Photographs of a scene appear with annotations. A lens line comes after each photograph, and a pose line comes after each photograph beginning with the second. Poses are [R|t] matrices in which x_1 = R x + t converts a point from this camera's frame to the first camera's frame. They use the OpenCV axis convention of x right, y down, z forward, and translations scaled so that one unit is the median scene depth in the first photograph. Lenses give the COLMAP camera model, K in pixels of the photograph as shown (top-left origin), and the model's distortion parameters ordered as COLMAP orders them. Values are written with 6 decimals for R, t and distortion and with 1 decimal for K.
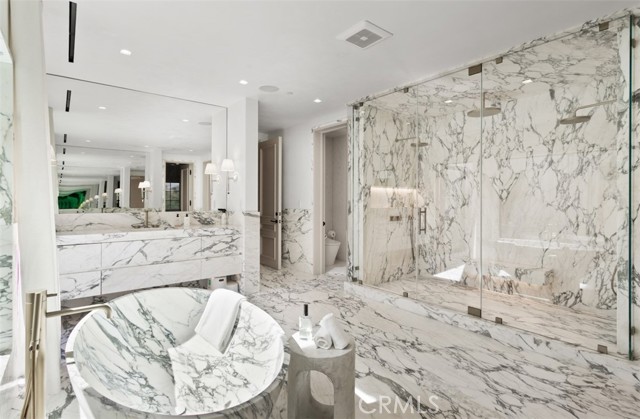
lens RADIAL K [[307.8, 0, 313.8], [0, 307.8, 198.8], [0, 0, 1]] dist [0.002083, 0.000126]
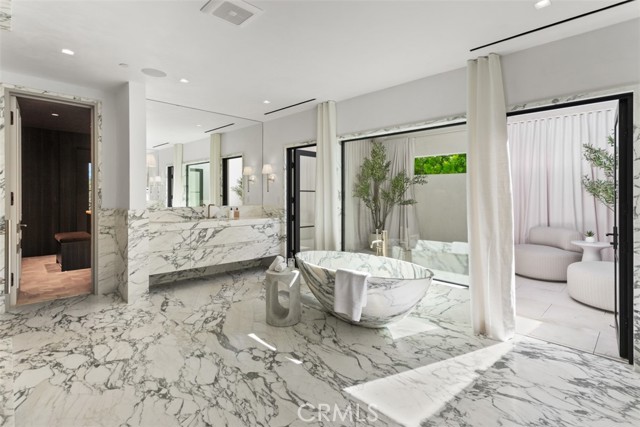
lens RADIAL K [[309.6, 0, 324.2], [0, 309.6, 196.2], [0, 0, 1]] dist [0.004334, 0.001171]
pose [[-0.990626, -0.006385, -0.136451, 0.024636], [-0.006409, 0.999979, -0.000261, -0.007463], [0.136450, 0.000616, -0.990647, 1.785857]]
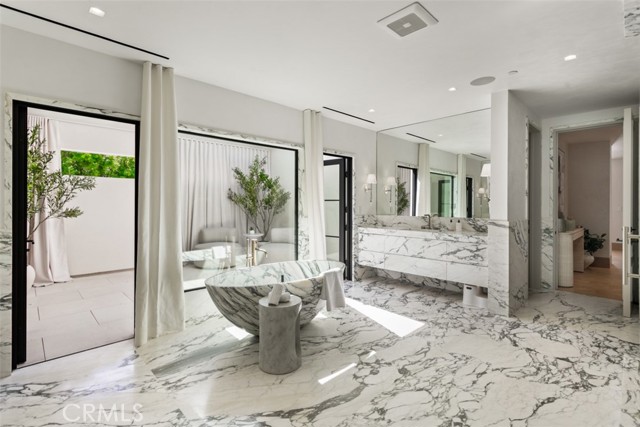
lens RADIAL K [[309.6, 0, 321.8], [0, 309.6, 204.2], [0, 0, 1]] dist [0.004334, 0.001171]
pose [[0.120944, -0.000832, -0.992659, 0.949228], [0.002926, 0.999996, -0.000481, -0.011001], [0.992655, -0.002847, 0.120946, 0.611357]]
